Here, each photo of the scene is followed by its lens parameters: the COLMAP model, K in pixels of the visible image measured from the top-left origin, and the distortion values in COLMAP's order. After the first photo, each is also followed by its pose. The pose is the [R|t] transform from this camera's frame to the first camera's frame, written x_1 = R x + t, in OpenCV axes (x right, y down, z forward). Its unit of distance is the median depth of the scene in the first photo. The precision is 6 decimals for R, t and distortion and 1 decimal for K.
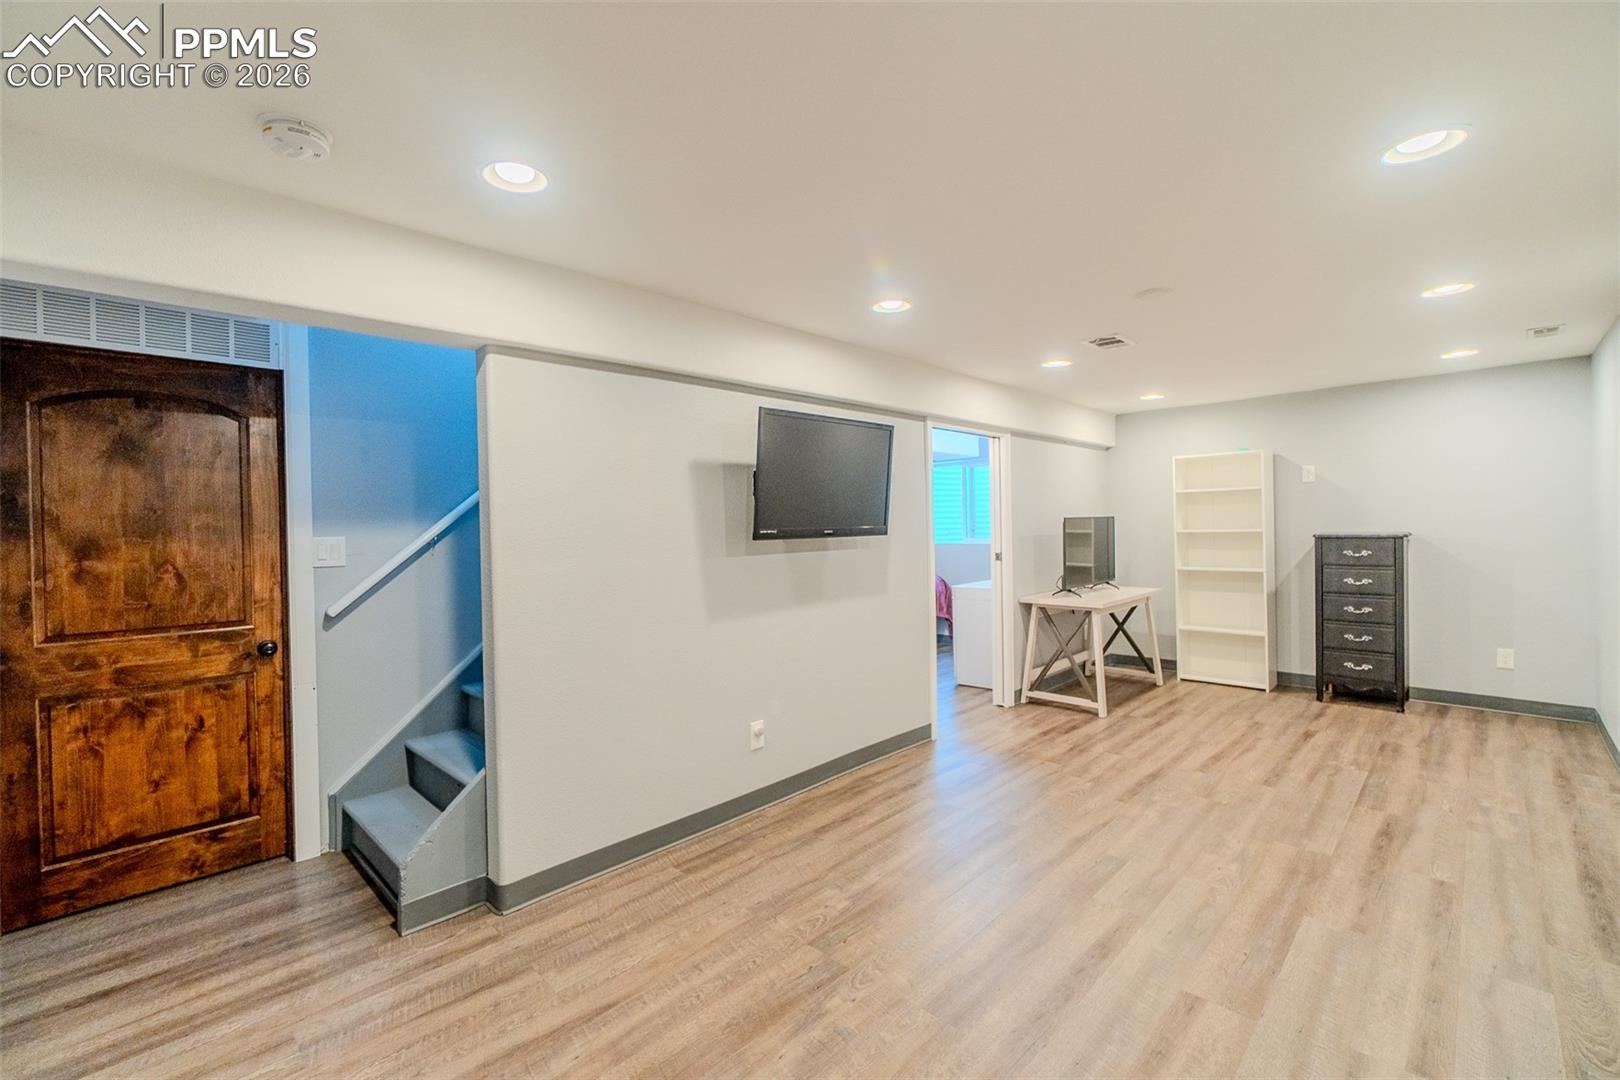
lens RADIAL K [[692.4, 0, 794.0], [0, 692.4, 534.6], [0, 0, 1]] dist [-0.005171, 0.001636]
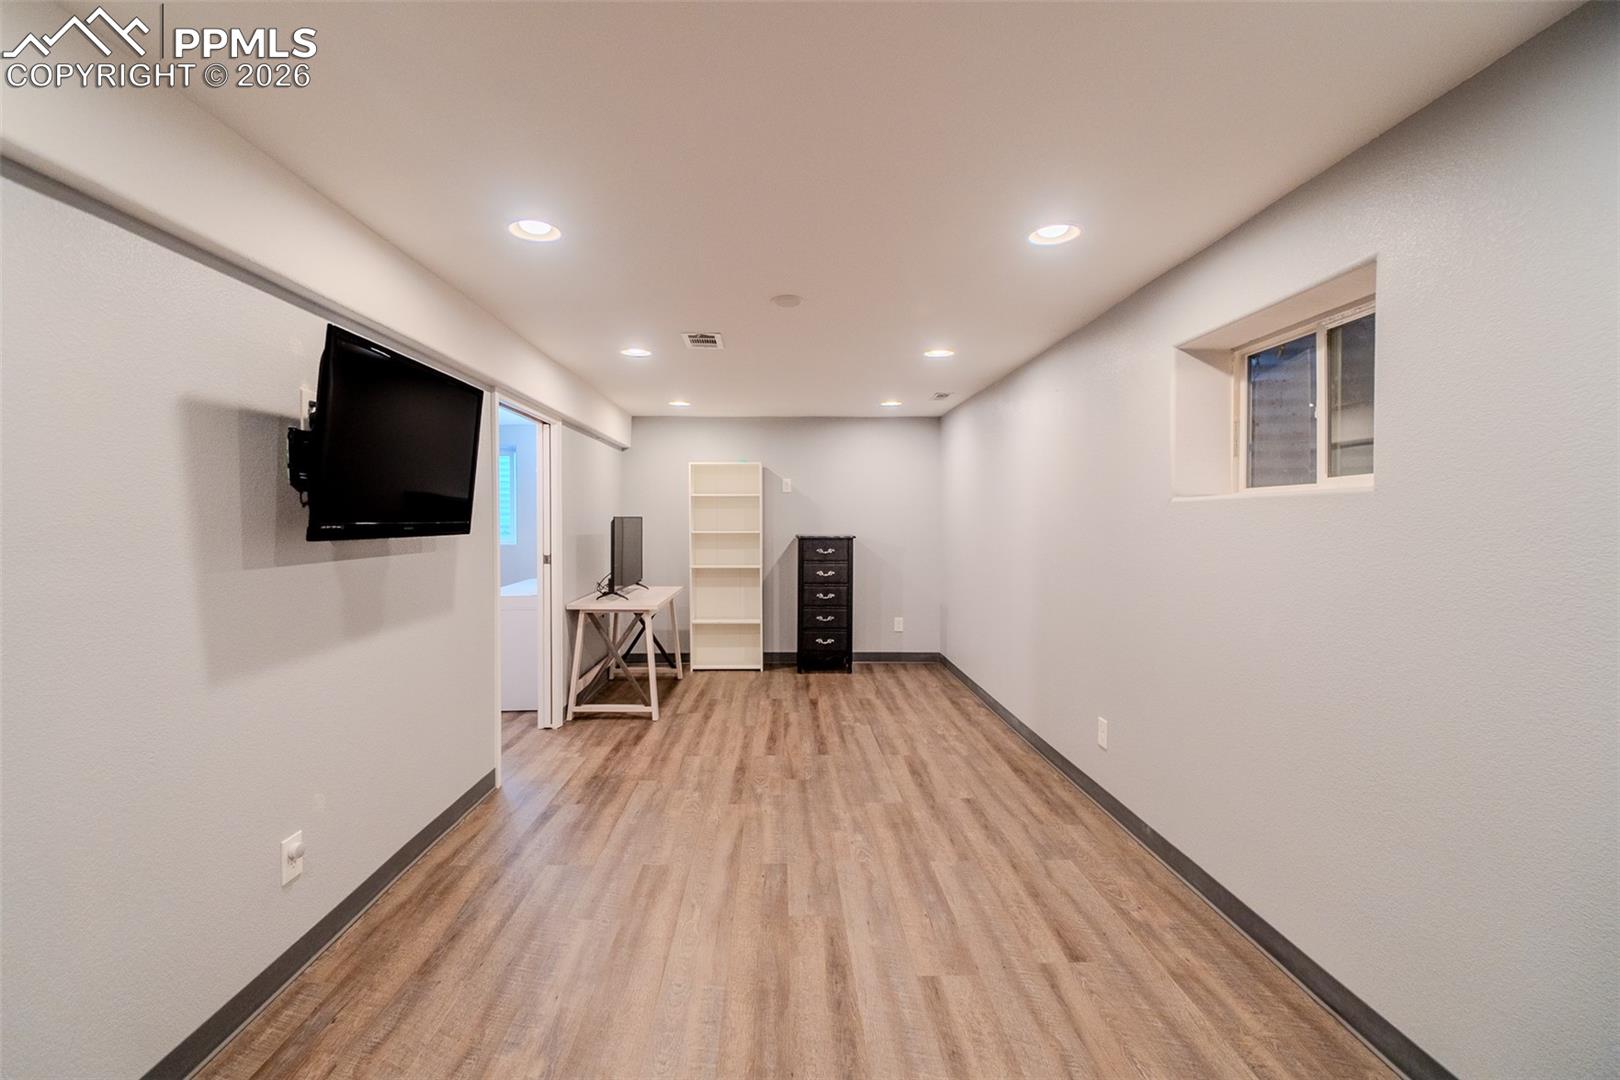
lens RADIAL K [[690.5, 0, 801.0], [0, 690.5, 533.7], [0, 0, 1]] dist [-0.009712, 0.000300]
pose [[0.684883, 0.007649, 0.728613, -0.164105], [-0.007322, 0.999967, -0.003615, 0.000428], [-0.728616, -0.002860, 0.684916, 0.220577]]
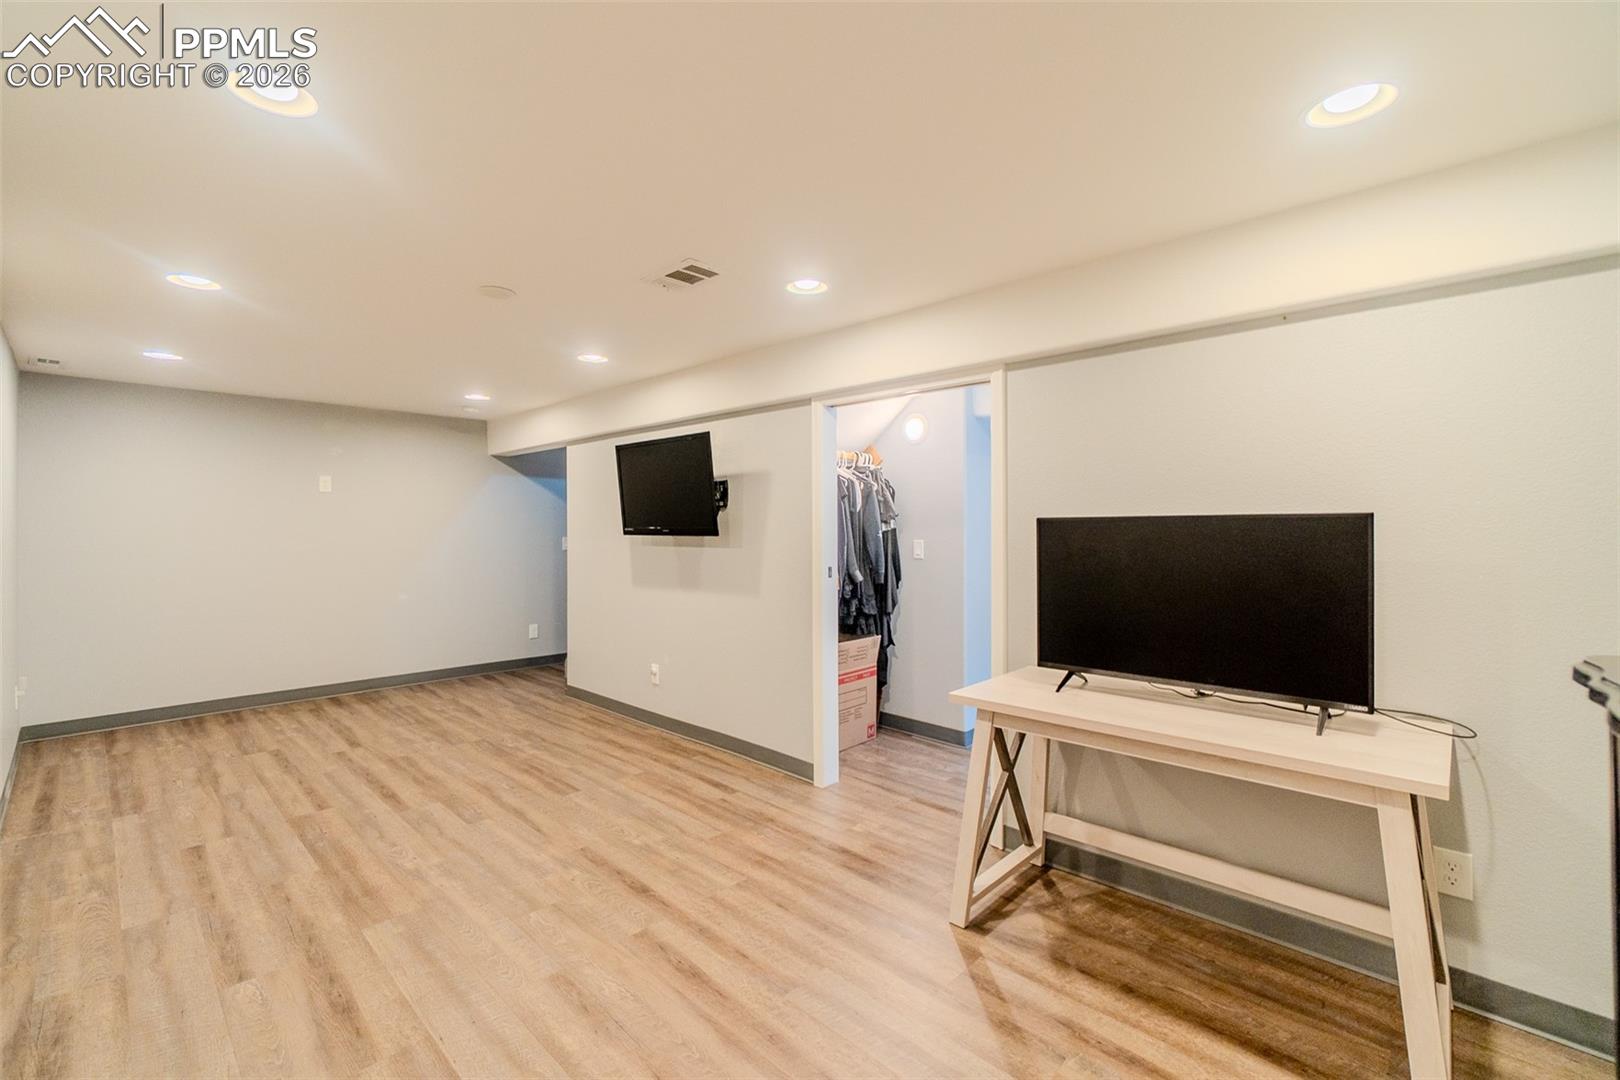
lens RADIAL K [[692.4, 0, 794.0], [0, 692.4, 534.6], [0, 0, 1]] dist [-0.005171, 0.001636]
pose [[0.010230, 0.034014, -0.999369, 1.166101], [-0.008142, 0.999391, 0.033932, -0.038052], [0.999915, 0.007790, 0.010501, 1.097225]]
